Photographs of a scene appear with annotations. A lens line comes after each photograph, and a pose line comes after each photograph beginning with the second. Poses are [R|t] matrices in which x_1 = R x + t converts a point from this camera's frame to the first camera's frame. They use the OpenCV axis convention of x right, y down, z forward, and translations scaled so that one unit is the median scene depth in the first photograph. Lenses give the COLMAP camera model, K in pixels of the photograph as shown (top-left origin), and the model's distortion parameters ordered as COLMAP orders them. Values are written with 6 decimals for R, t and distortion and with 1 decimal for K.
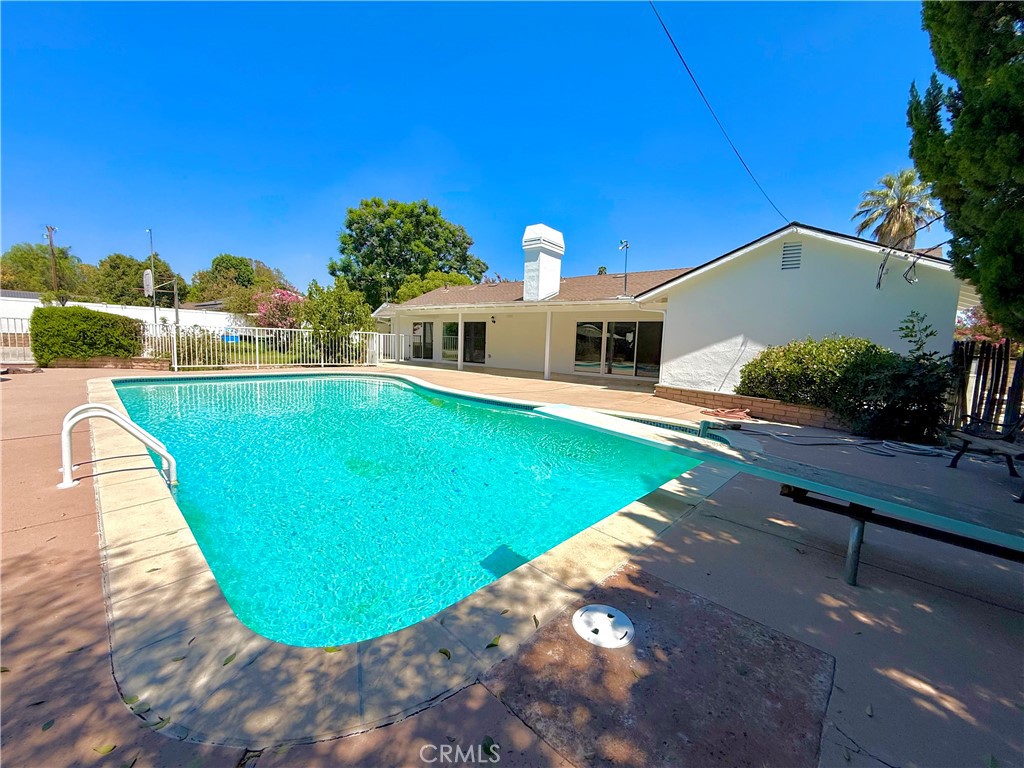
lens RADIAL K [[410.5, 0, 512.0], [0, 410.5, 384.0], [0, 0, 1]] dist [0.002508, 0.000061]
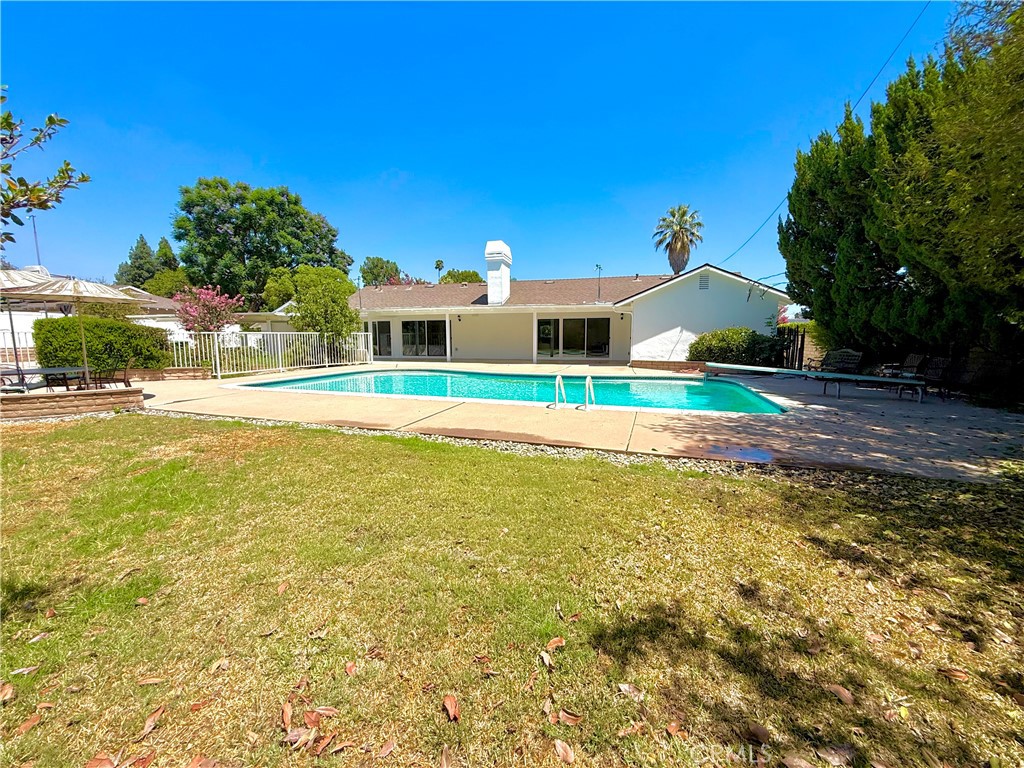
lens RADIAL K [[410.5, 0, 512.0], [0, 410.5, 384.0], [0, 0, 1]] dist [0.002508, 0.000061]
pose [[0.912901, -0.086435, 0.398925, -0.208185], [0.077834, 0.996252, 0.037742, -0.000438], [-0.400692, -0.003405, 0.916206, -0.075266]]
